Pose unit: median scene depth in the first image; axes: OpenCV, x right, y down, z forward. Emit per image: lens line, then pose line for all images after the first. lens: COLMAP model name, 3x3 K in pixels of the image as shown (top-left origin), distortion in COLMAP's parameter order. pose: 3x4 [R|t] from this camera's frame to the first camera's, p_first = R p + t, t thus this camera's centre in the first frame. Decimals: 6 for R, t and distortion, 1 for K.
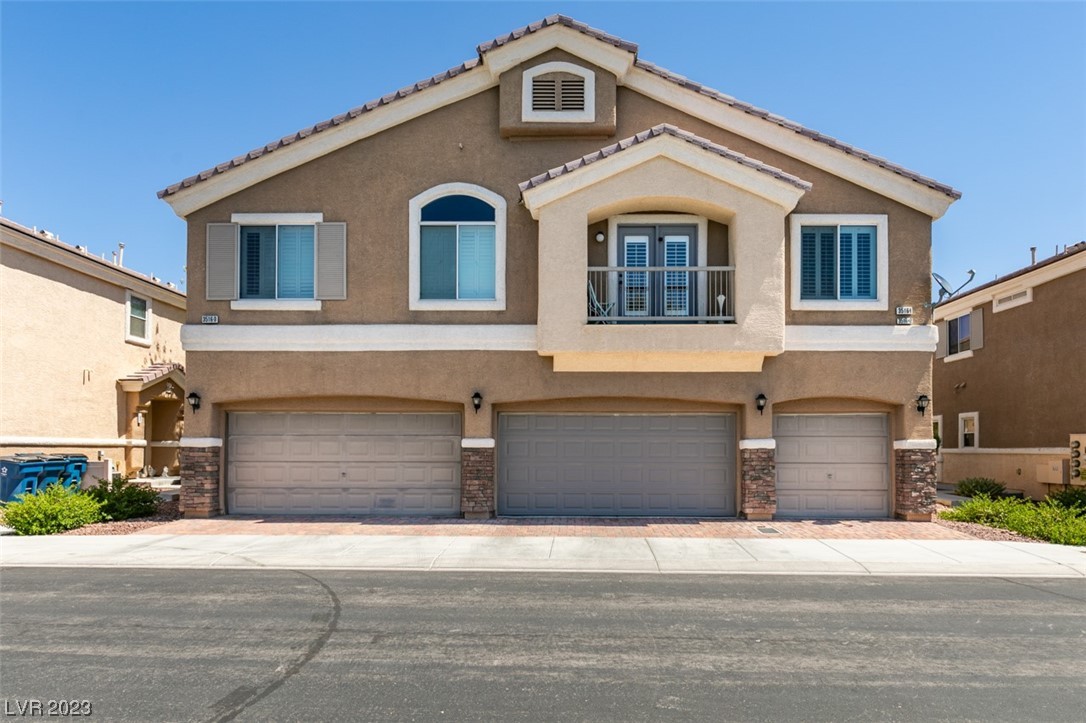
lens RADIAL K [[584.3, 0, 543.2], [0, 584.3, 365.1], [0, 0, 1]] dist [0.000330, 0.001137]
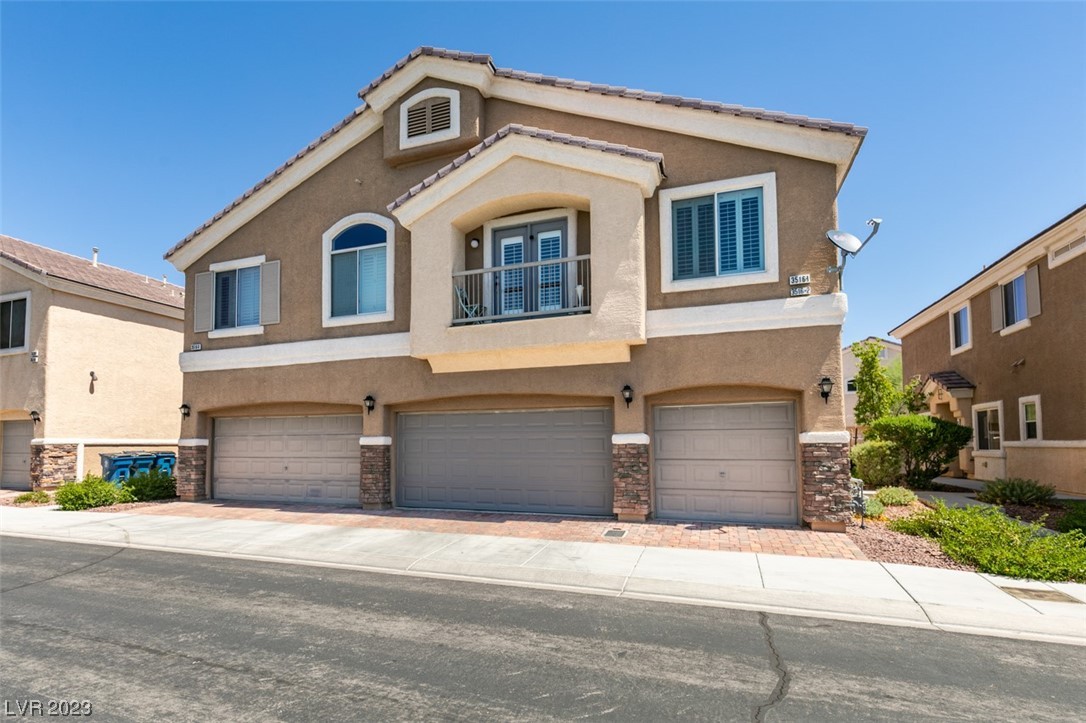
lens RADIAL K [[503.5, 0, 543.0], [0, 503.5, 358.3], [0, 0, 1]] dist [0.004874, 0.000243]
pose [[0.942353, -0.062899, -0.328655, 0.511384], [0.054614, 0.997915, -0.034389, 0.026381], [0.330133, 0.014457, 0.943824, 0.191948]]
